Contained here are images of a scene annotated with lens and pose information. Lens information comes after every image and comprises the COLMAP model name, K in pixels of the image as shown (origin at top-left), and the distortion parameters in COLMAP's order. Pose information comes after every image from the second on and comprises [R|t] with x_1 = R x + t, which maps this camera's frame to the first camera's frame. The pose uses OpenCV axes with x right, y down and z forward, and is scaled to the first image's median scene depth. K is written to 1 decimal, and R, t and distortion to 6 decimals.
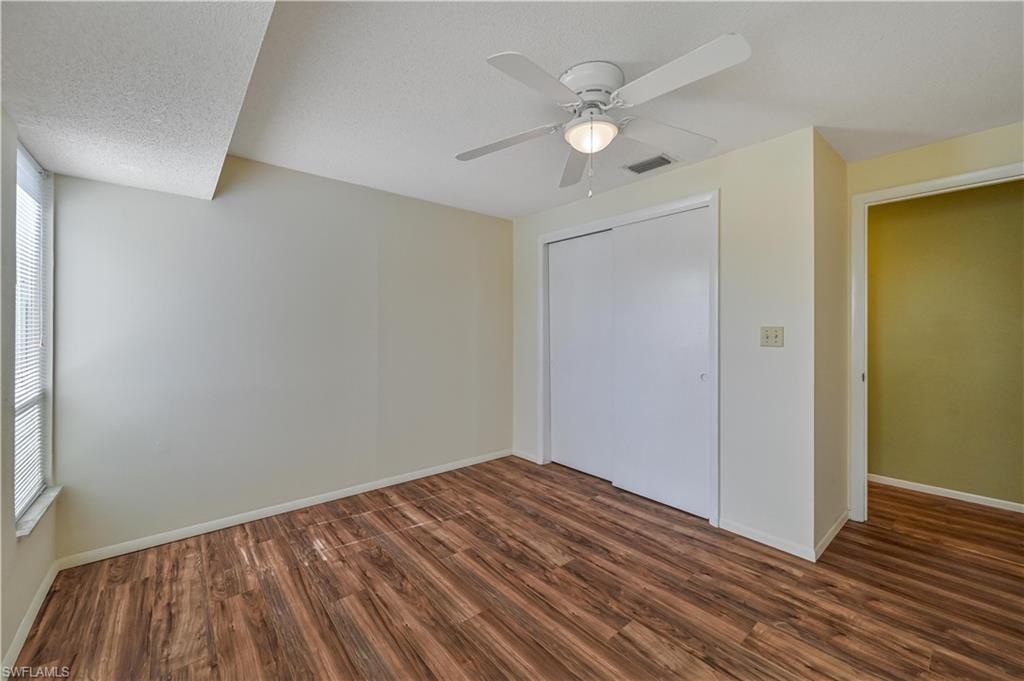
lens RADIAL K [[406.6, 0, 515.9], [0, 406.6, 334.9], [0, 0, 1]] dist [0.002115, -0.000758]
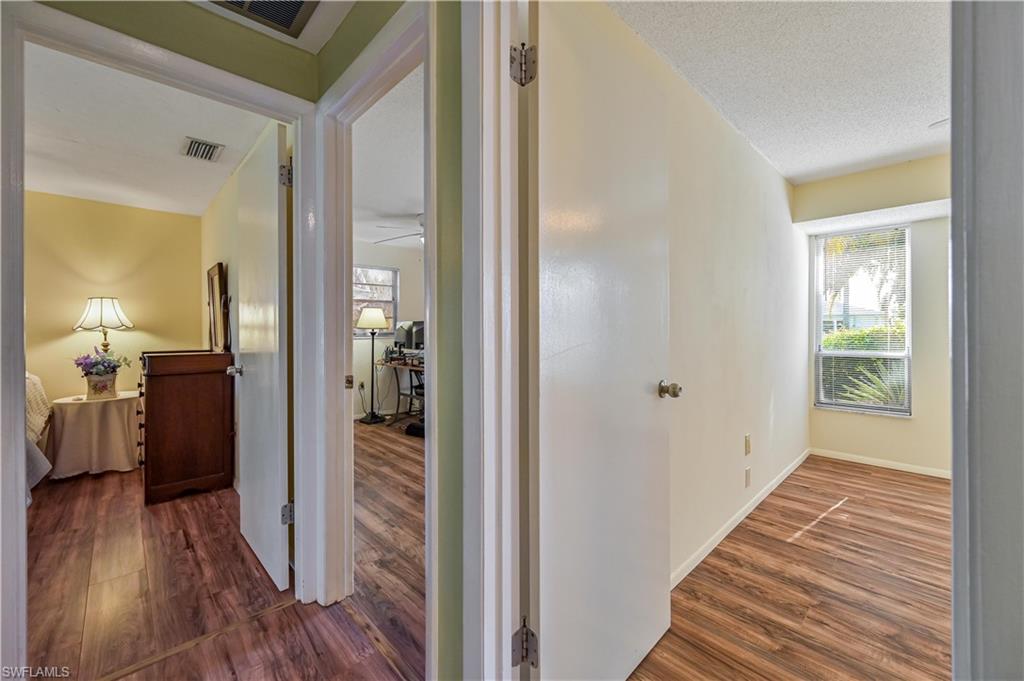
lens RADIAL K [[406.6, 0, 514.5], [0, 406.6, 332.8], [0, 0, 1]] dist [0.002115, -0.000758]
pose [[-0.998120, 0.000313, -0.061291, 1.264333], [-0.000626, 0.999883, 0.015312, 0.019791], [0.061289, 0.015321, -0.998002, 1.375807]]
